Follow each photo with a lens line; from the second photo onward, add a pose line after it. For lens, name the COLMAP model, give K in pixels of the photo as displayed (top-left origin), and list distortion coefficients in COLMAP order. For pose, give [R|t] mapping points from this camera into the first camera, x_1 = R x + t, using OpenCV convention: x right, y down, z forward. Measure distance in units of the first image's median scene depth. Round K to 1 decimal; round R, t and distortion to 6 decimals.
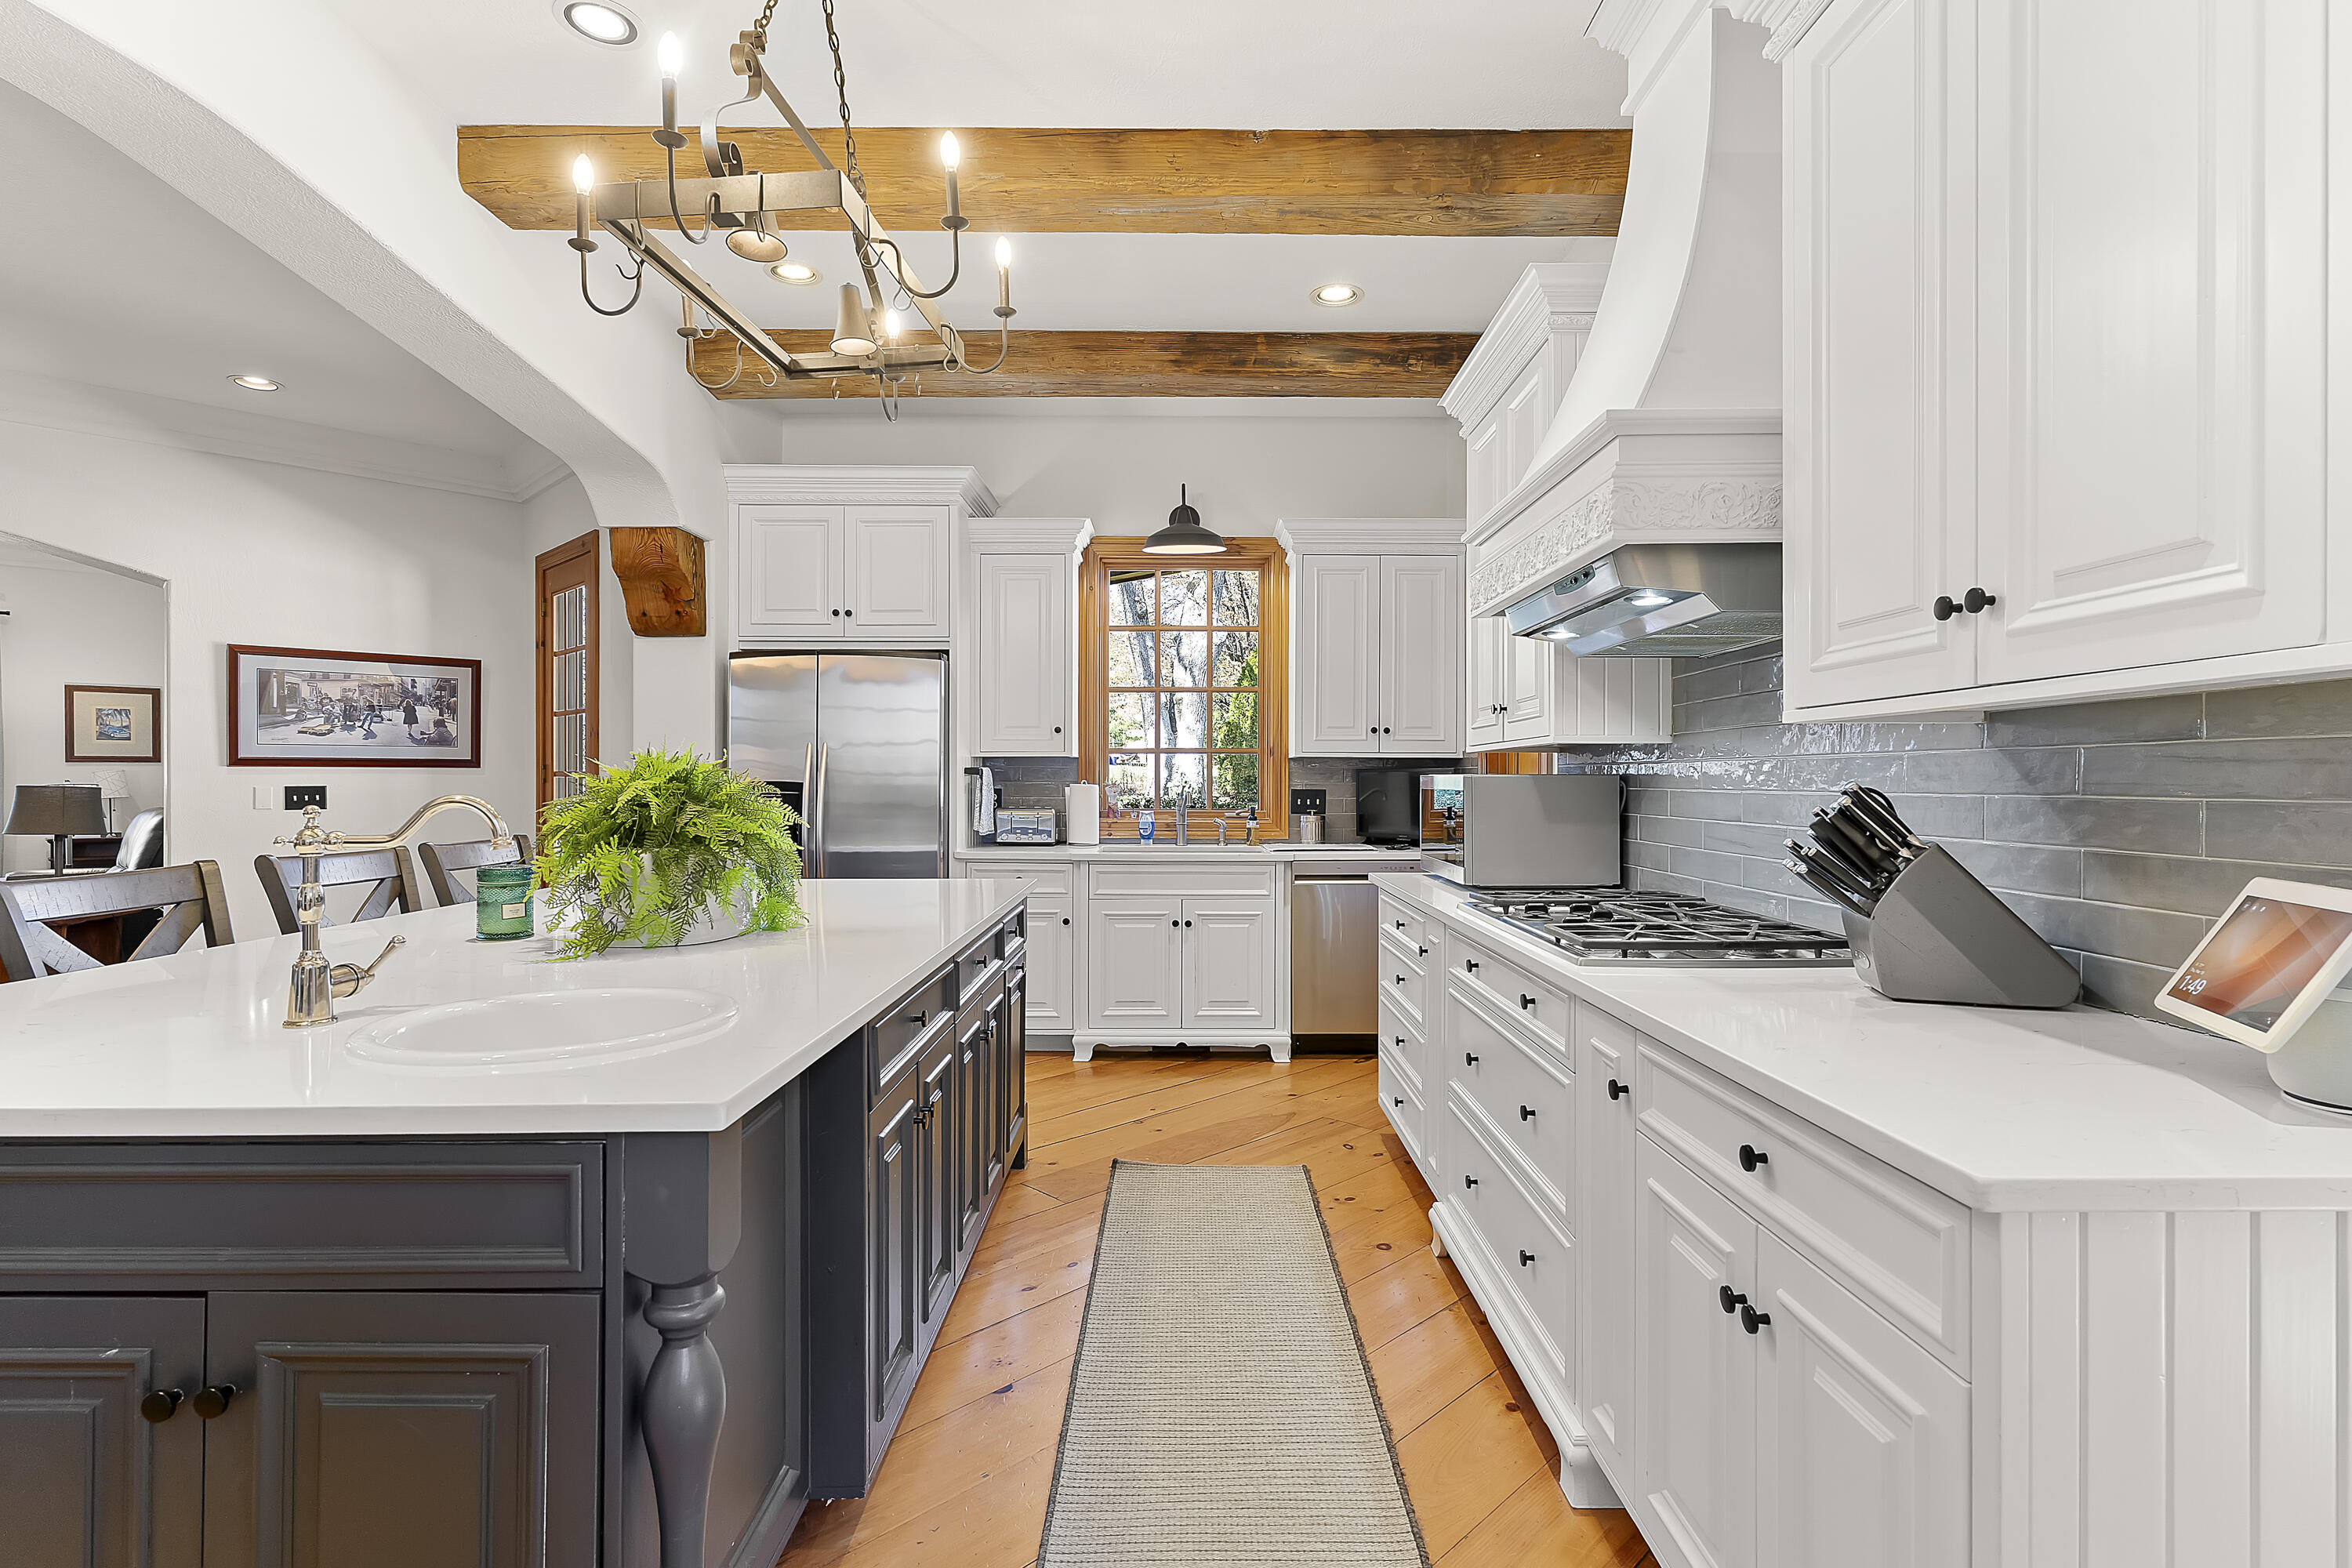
lens RADIAL K [[1117.9, 0, 1176.0], [0, 1117.9, 784.0], [0, 0, 1]] dist [0.002142, 0.000794]
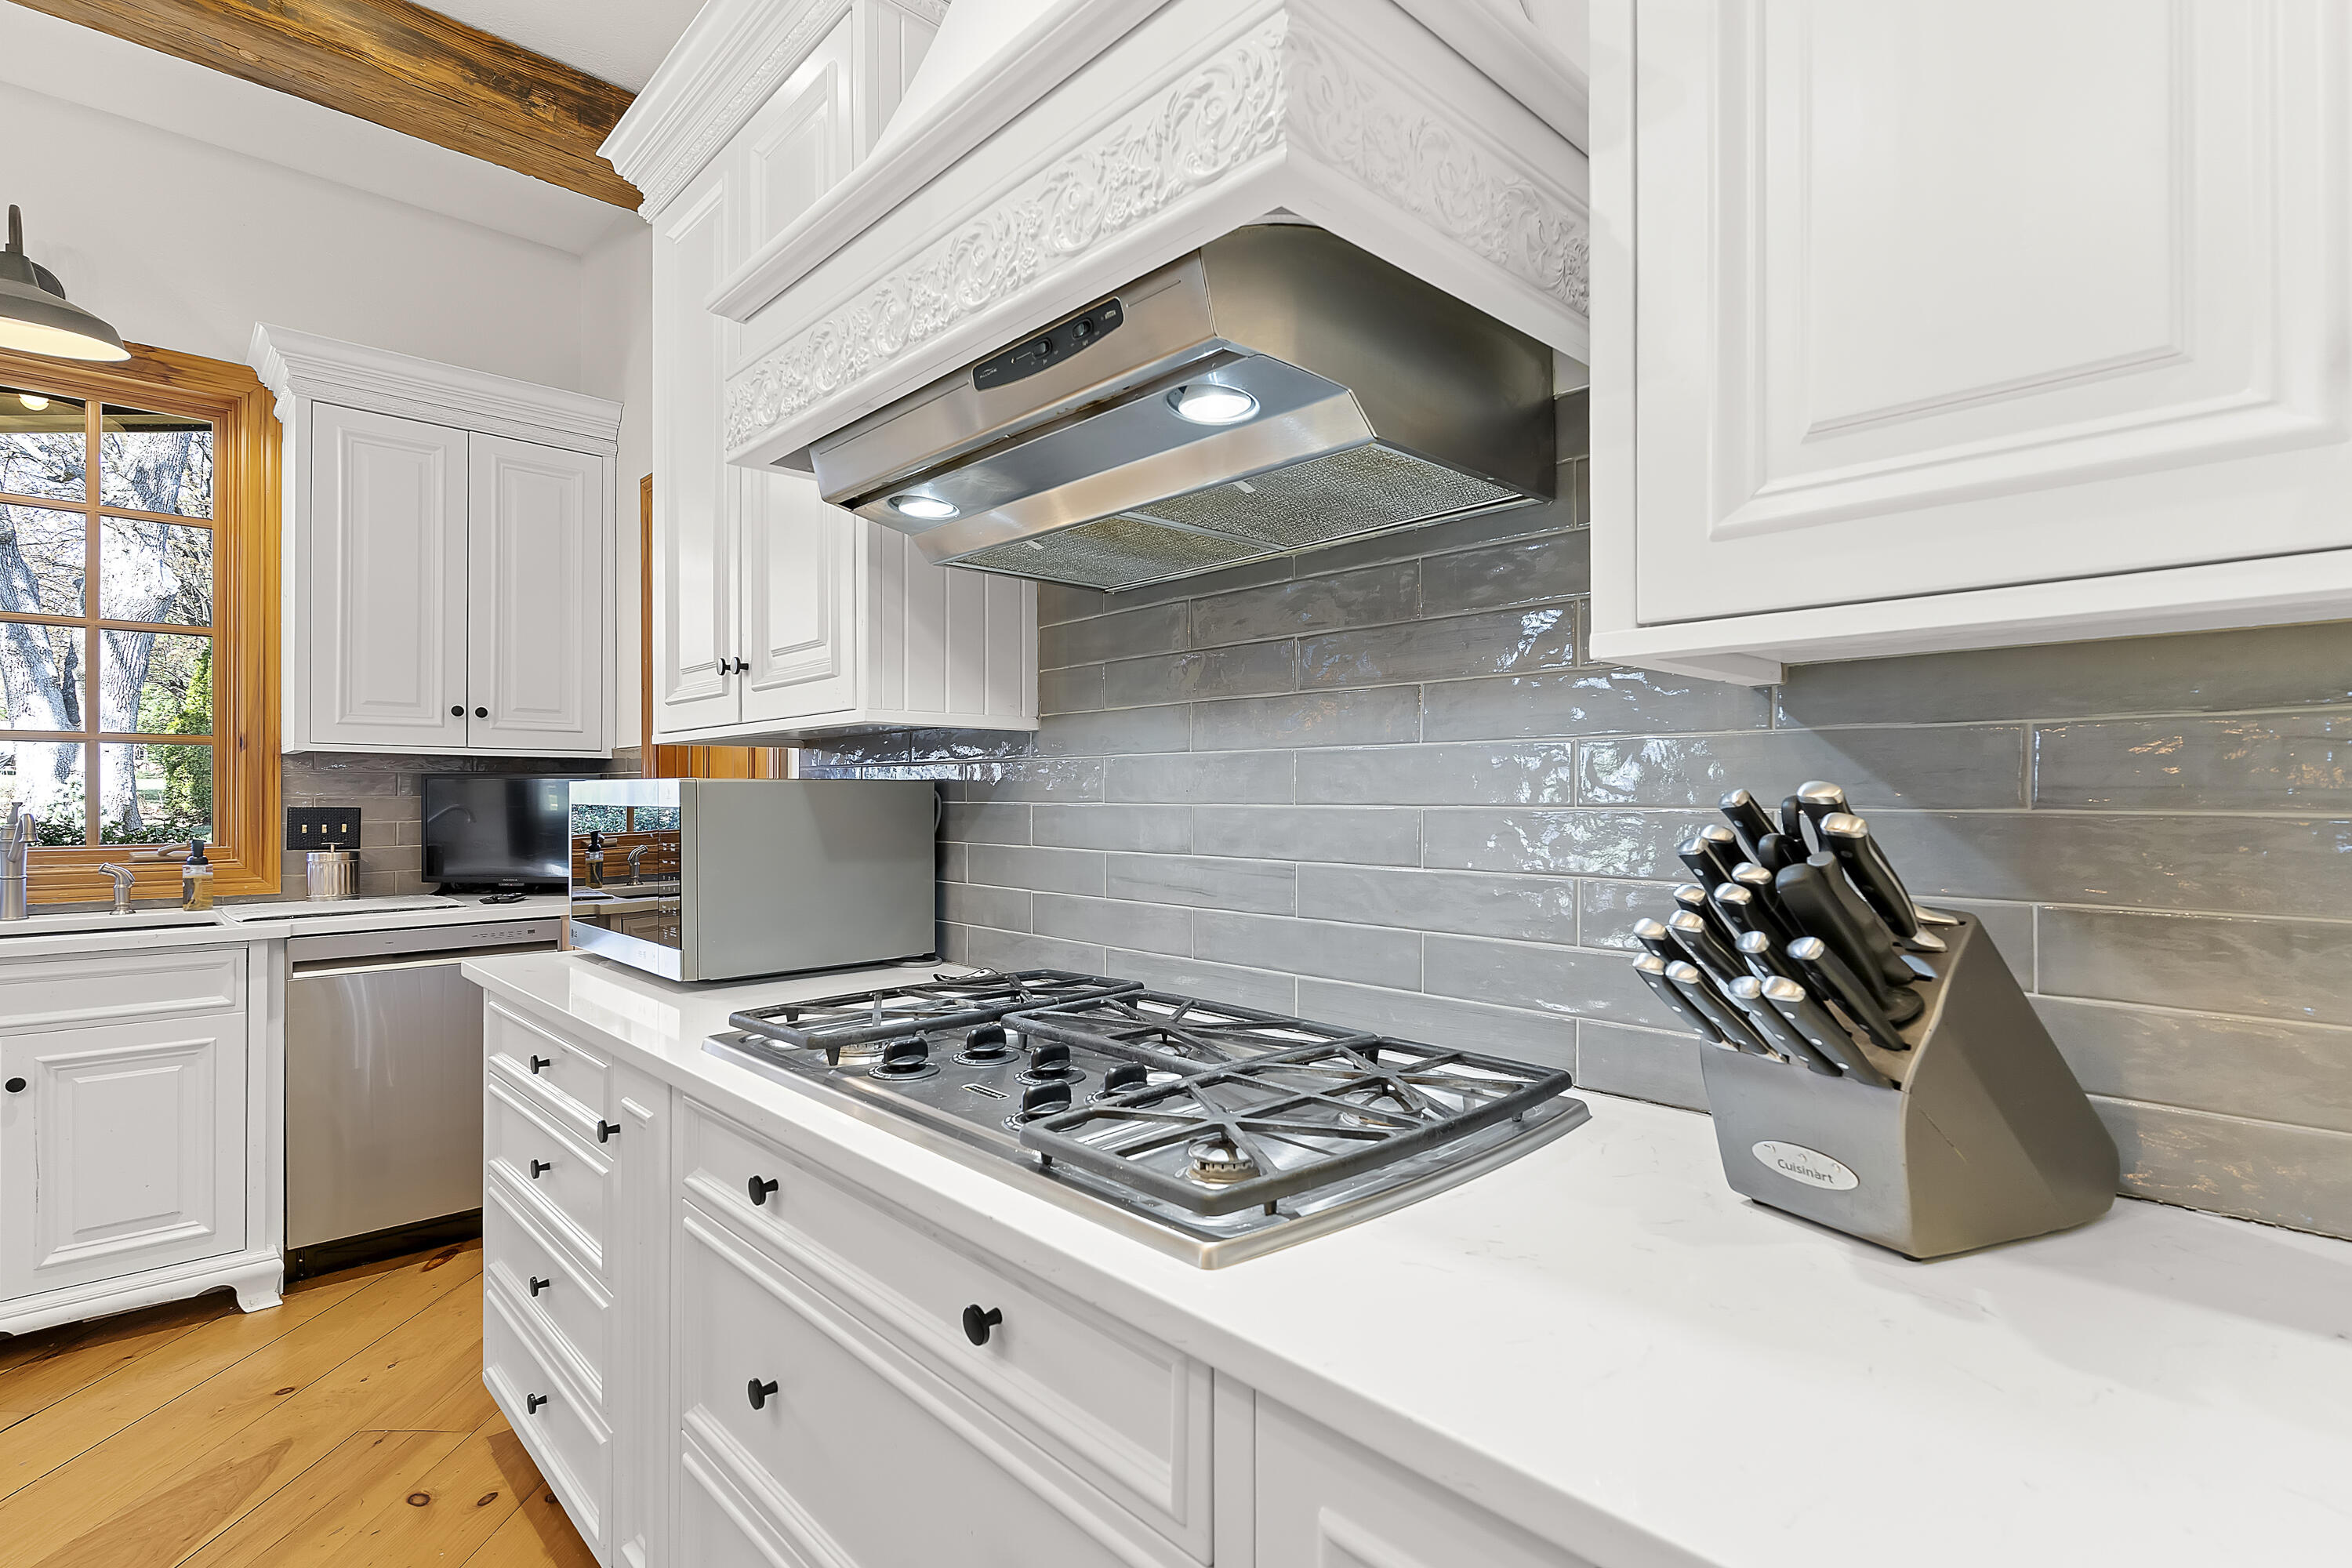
lens RADIAL K [[1117.9, 0, 1176.0], [0, 1117.9, 784.0], [0, 0, 1]] dist [0.002142, 0.000794]
pose [[0.719541, 0.001236, 0.694449, 0.036066], [0.006111, 0.999948, -0.008112, 0.000000], [-0.694423, 0.010081, 0.719497, 0.299624]]
